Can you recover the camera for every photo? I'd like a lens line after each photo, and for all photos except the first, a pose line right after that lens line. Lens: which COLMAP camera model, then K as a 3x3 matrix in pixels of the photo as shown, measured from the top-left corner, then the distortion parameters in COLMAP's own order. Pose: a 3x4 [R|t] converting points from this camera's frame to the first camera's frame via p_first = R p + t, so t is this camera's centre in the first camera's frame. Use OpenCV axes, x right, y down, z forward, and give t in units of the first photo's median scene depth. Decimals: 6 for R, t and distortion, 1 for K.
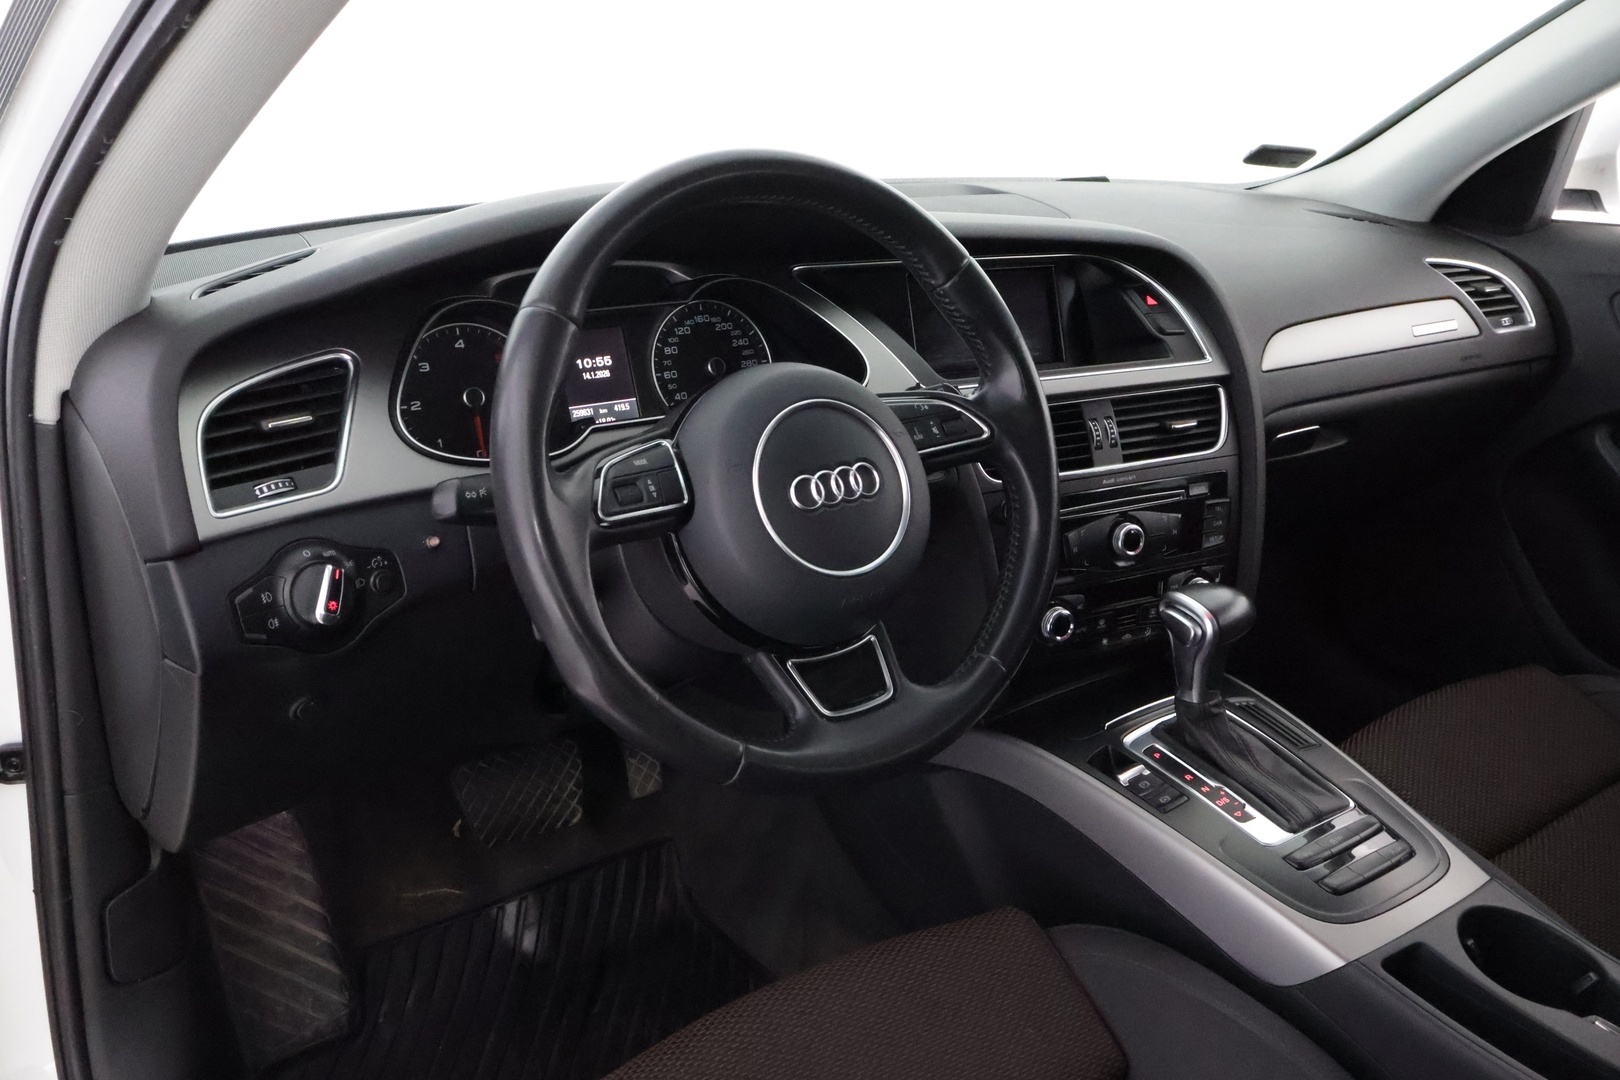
lens RADIAL K [[1342.0, 0, 810.0], [0, 1342.0, 540.0], [0, 0, 1]] dist [-0.028225, -0.004743]
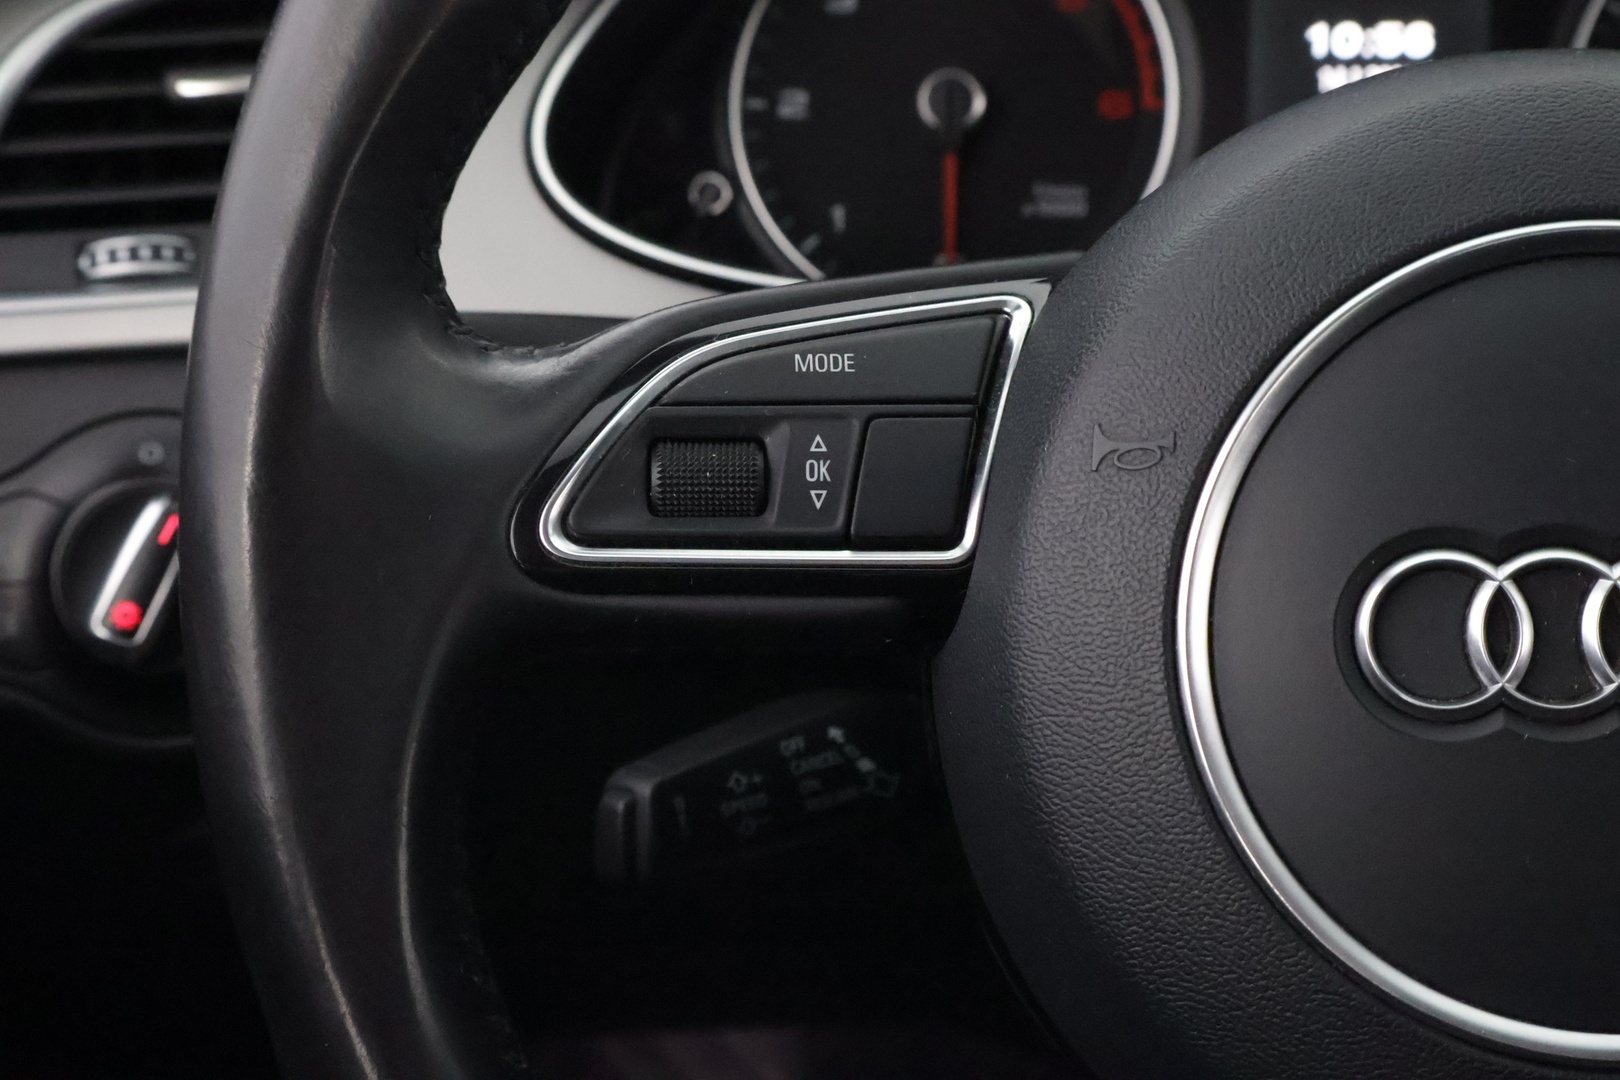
lens RADIAL K [[2392.8, 0, 810.0], [0, 2392.8, 540.0], [0, 0, 1]] dist [-0.007621, 0.087590]
pose [[0.745104, 0.218701, -0.630071, 0.125071], [-0.187406, 0.975300, 0.116910, -0.058103], [0.640077, 0.030969, 0.767687, 0.482270]]
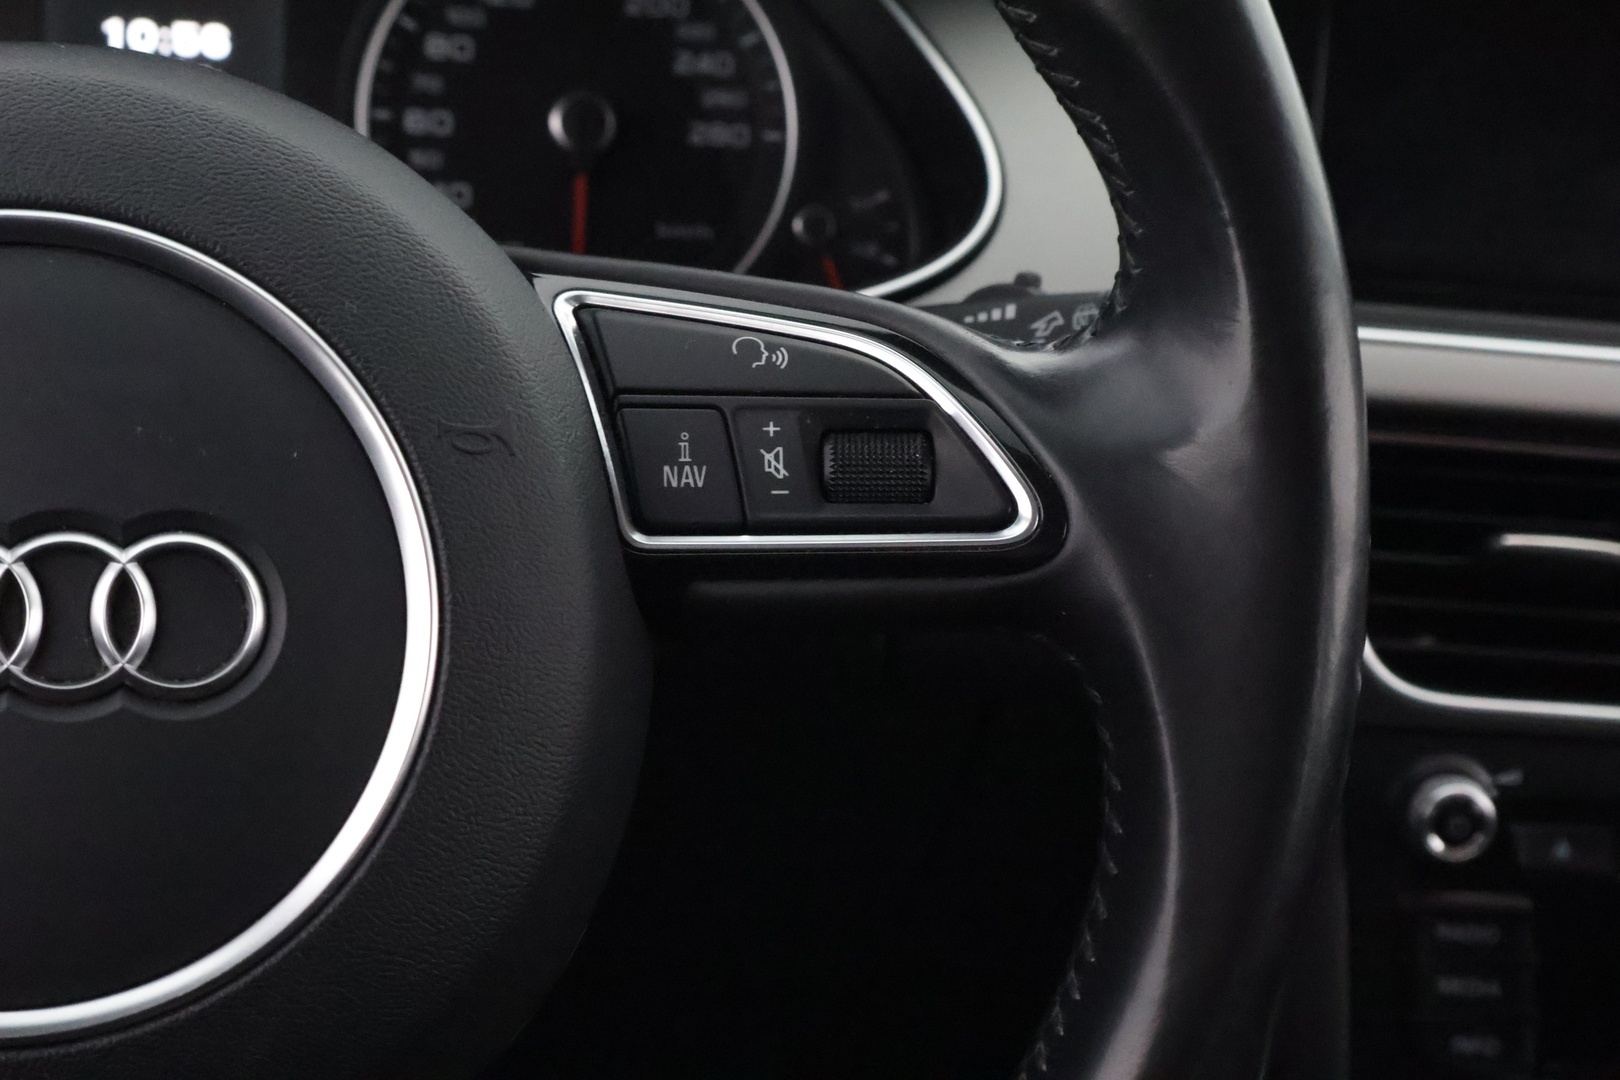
lens RADIAL K [[2392.8, 0, 810.0], [0, 2392.8, 540.0], [0, 0, 1]] dist [-0.007621, 0.087590]
pose [[0.905567, 0.217586, -0.364149, 0.213235], [-0.215319, 0.975395, 0.047360, -0.075985], [0.365494, 0.035520, 0.930136, 0.530302]]
